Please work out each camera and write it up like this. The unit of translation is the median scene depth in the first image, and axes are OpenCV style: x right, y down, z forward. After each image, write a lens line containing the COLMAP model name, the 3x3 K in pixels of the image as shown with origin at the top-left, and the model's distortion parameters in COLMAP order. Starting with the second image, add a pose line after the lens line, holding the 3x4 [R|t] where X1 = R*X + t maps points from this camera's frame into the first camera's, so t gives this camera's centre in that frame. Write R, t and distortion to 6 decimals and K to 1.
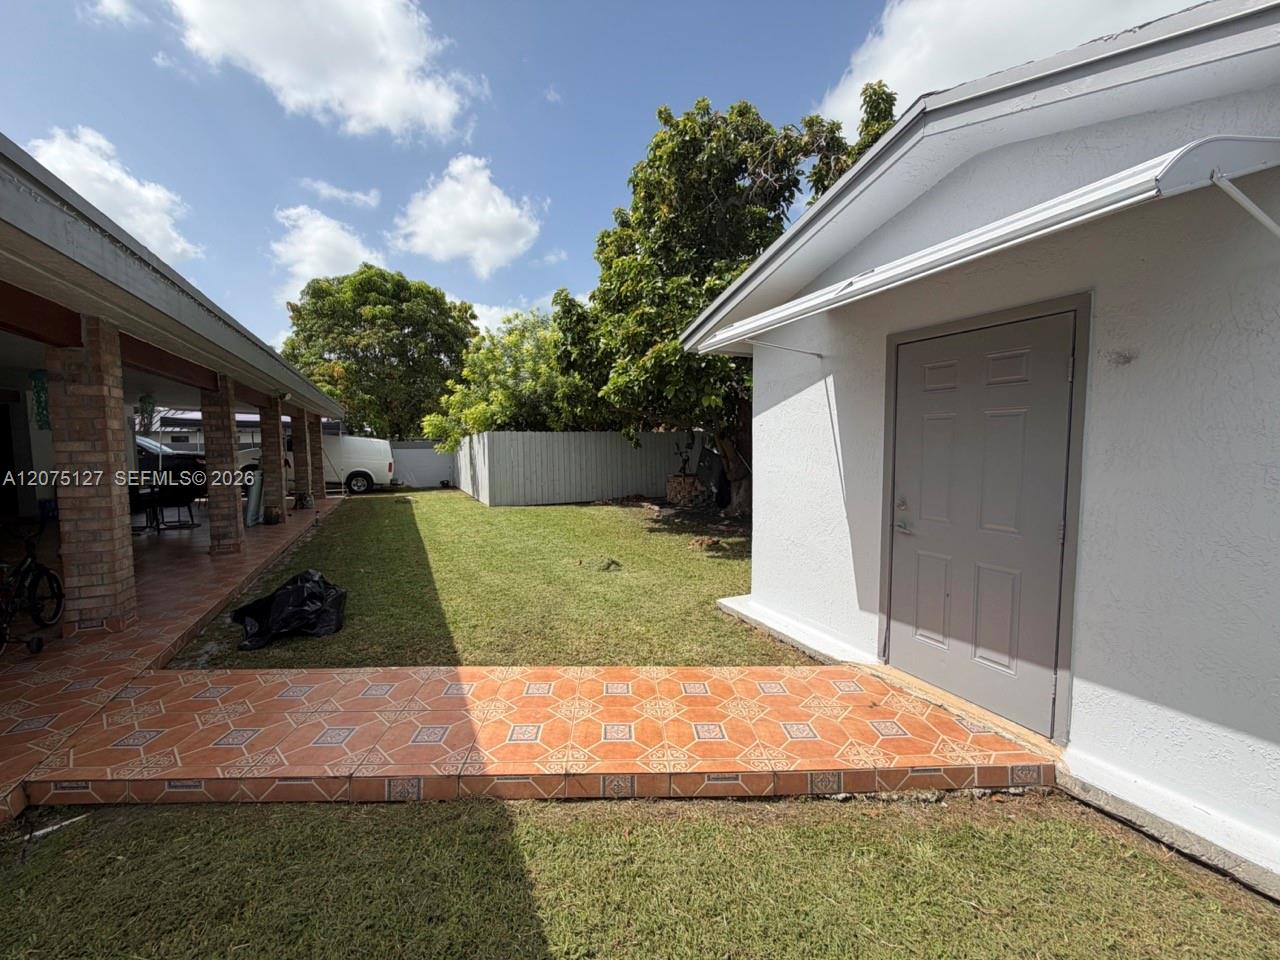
lens RADIAL K [[512.3, 0, 632.5], [0, 512.3, 486.5], [0, 0, 1]] dist [-0.000721, 0.000295]
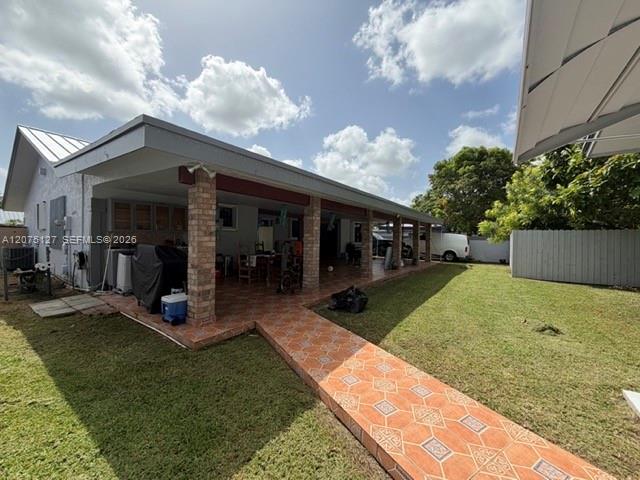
lens RADIAL K [[256.1, 0, 319.8], [0, 256.1, 242.0], [0, 0, 1]] dist [-0.000721, 0.000295]
pose [[0.486973, 0.031319, -0.872855, 0.241464], [-0.088336, 0.995999, -0.013546, -0.010293], [0.868938, 0.083701, 0.487791, 0.153900]]
